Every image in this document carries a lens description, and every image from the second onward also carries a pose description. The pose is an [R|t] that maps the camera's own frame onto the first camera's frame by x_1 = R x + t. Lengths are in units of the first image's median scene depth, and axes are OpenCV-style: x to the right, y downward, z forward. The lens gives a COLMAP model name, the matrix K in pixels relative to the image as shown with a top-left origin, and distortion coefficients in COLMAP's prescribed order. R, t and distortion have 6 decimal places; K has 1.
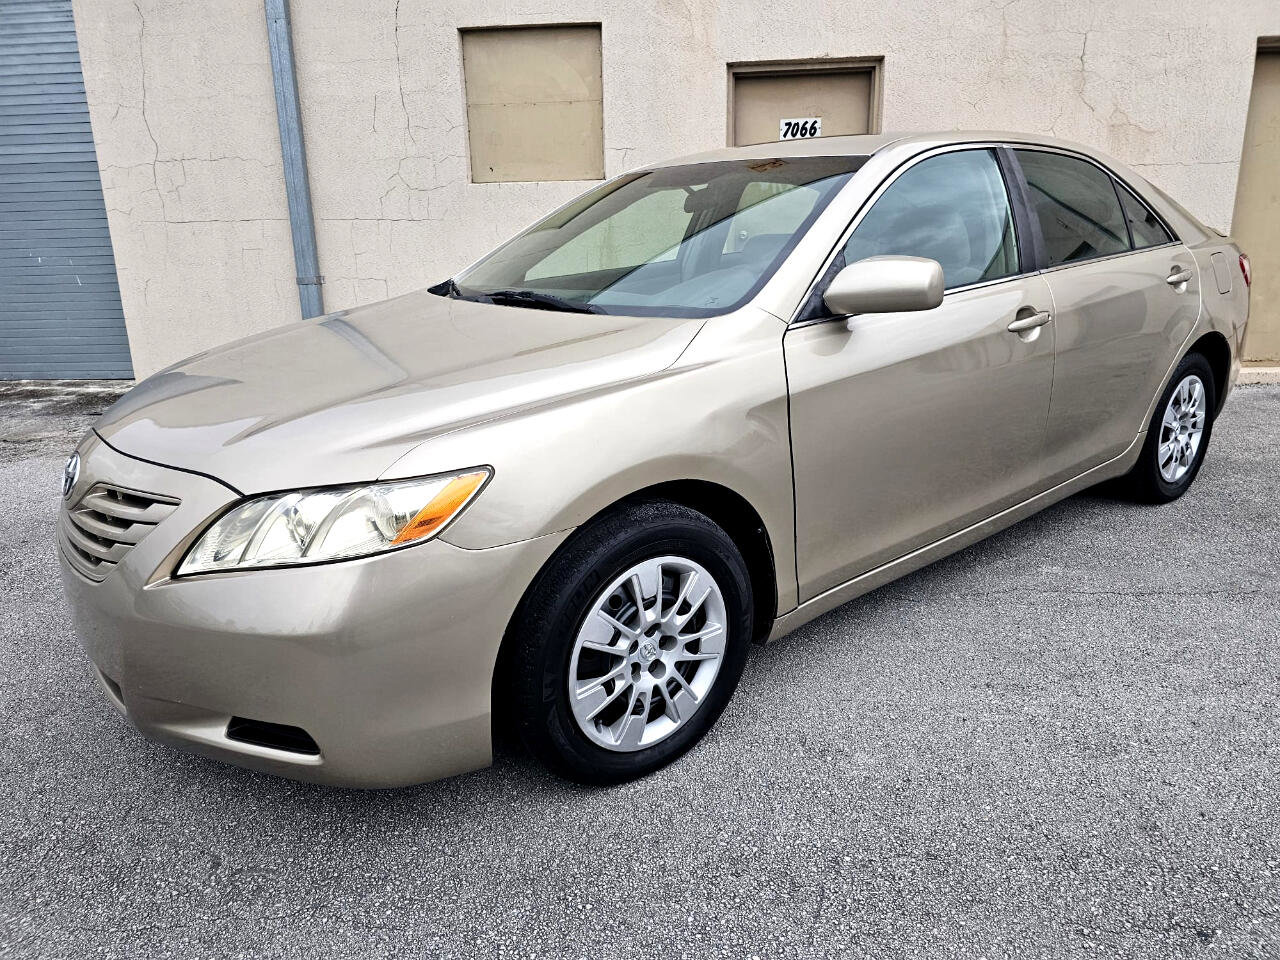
lens RADIAL K [[863.1, 0, 643.6], [0, 863.1, 475.7], [0, 0, 1]] dist [0.044986, -0.039105]
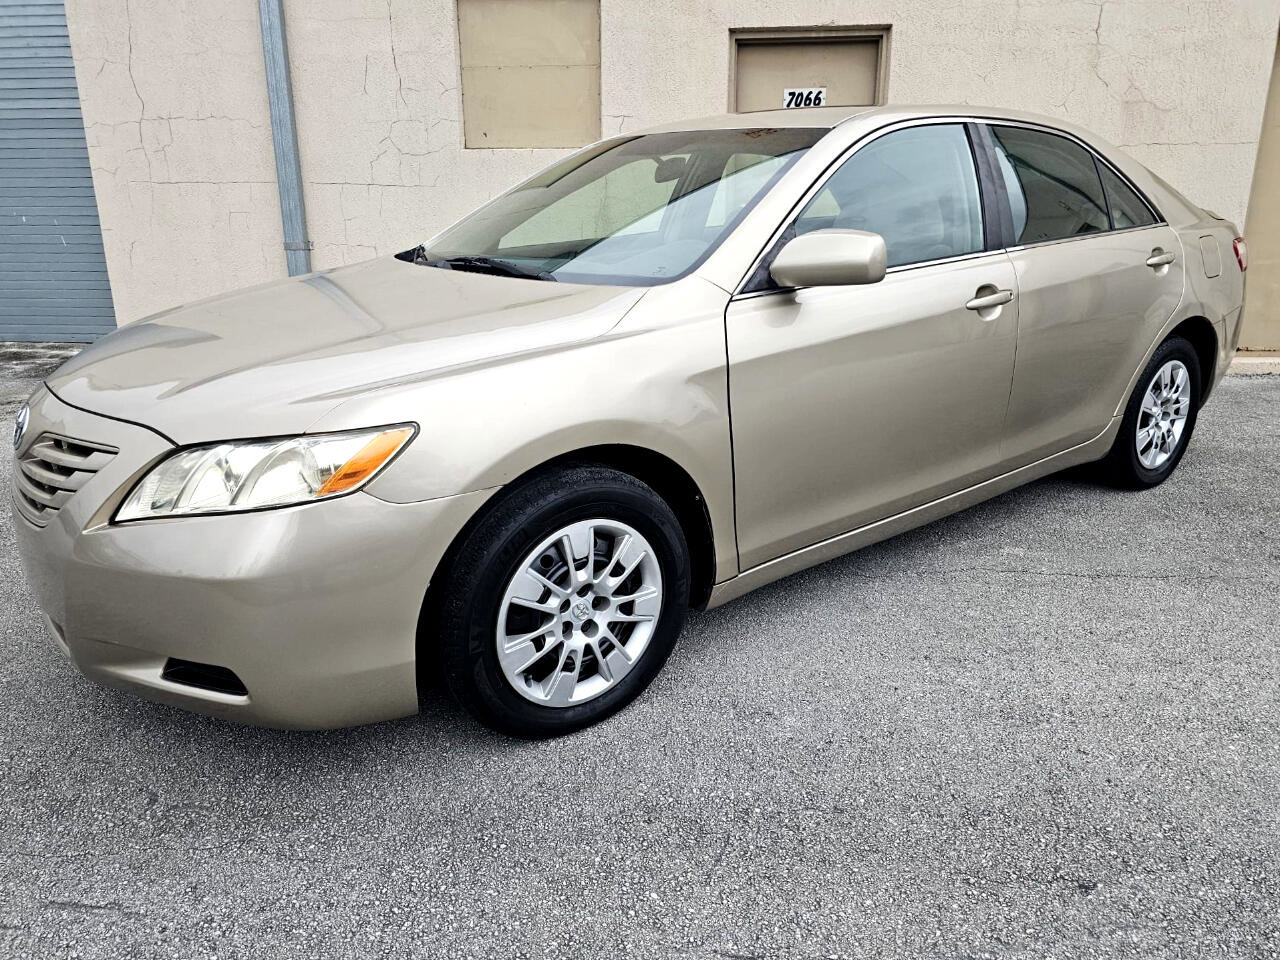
lens RADIAL K [[899.5, 0, 654.3], [0, 899.5, 485.1], [0, 0, 1]] dist [0.054037, -0.047206]
pose [[0.999642, 0.024597, -0.010493, 0.067320], [-0.024322, 0.999378, 0.025531, 0.016048], [0.011114, -0.025266, 0.999619, -0.043515]]
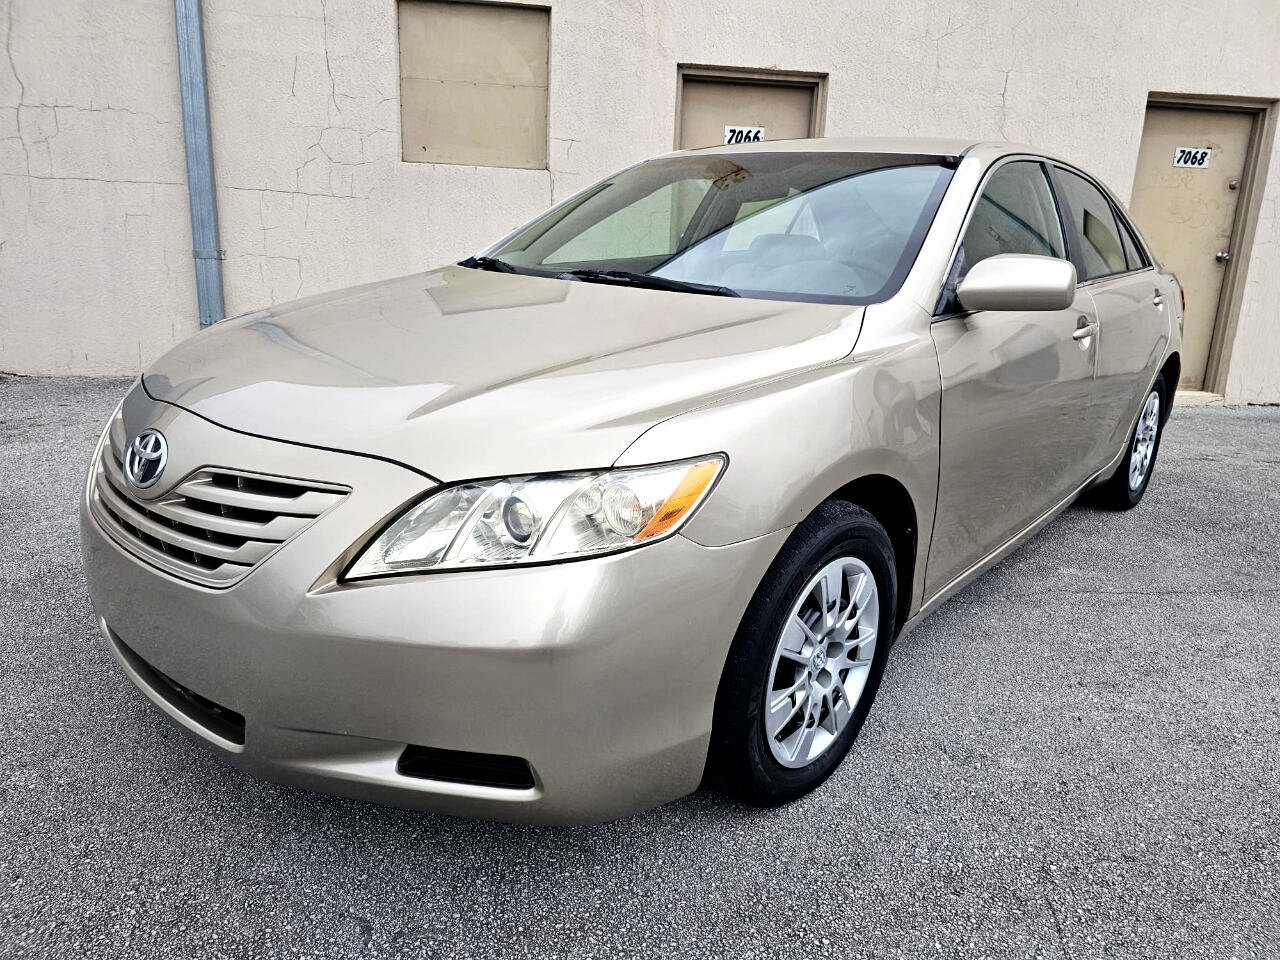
lens RADIAL K [[863.1, 0, 643.6], [0, 863.1, 475.7], [0, 0, 1]] dist [0.044986, -0.039105]
pose [[0.980099, 0.015513, 0.197904, -0.245645], [-0.013358, 0.999836, -0.012223, 0.013272], [-0.198061, 0.009336, 0.980145, 0.080490]]
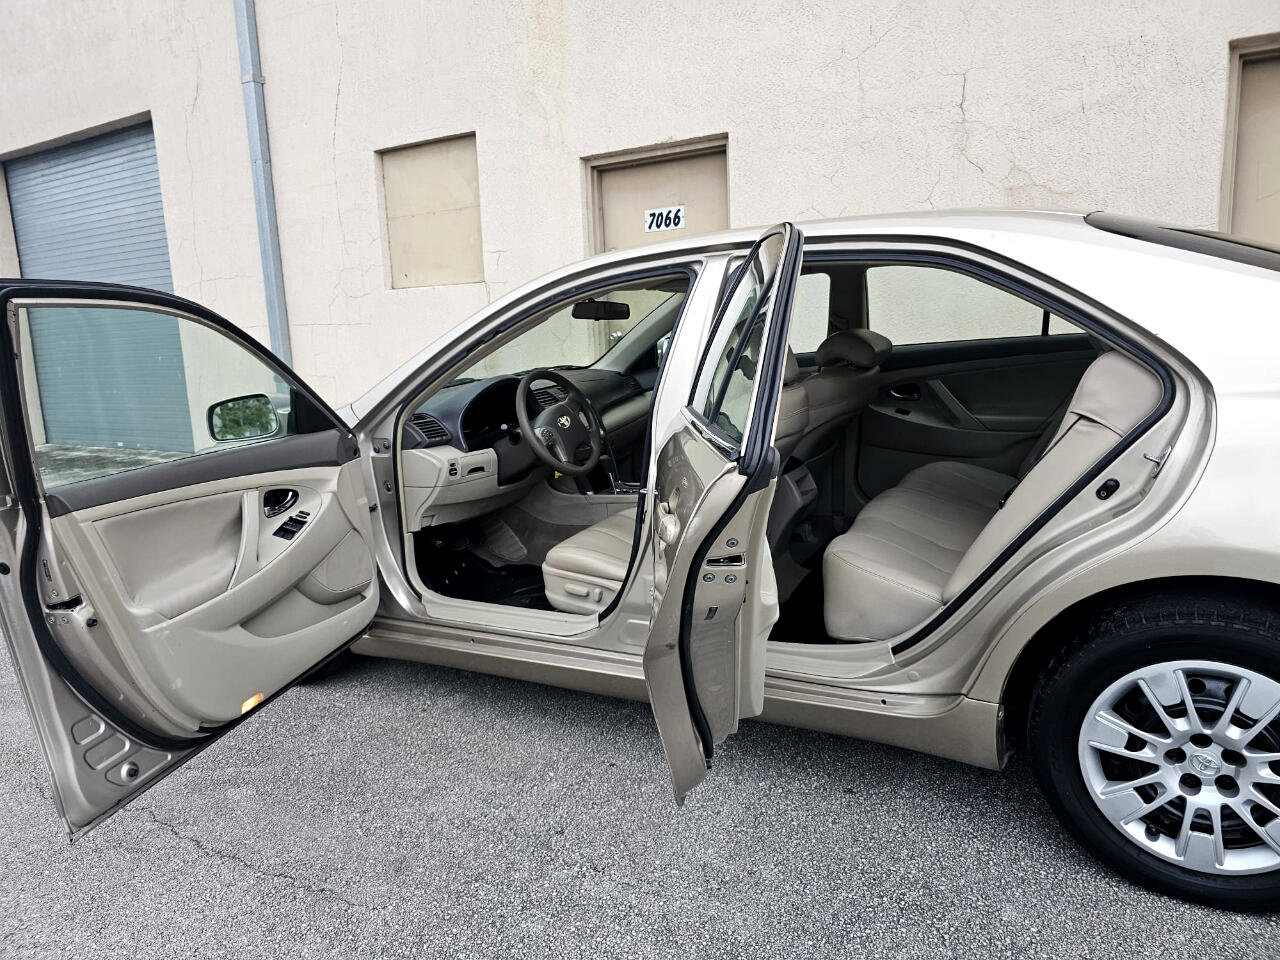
lens RADIAL K [[863.1, 0, 643.6], [0, 863.1, 475.7], [0, 0, 1]] dist [0.044986, -0.039105]
pose [[0.889829, 0.062448, -0.452000, 1.128353], [-0.092911, 0.994635, -0.045490, -0.182840], [0.446734, 0.082474, 0.890857, 0.425302]]
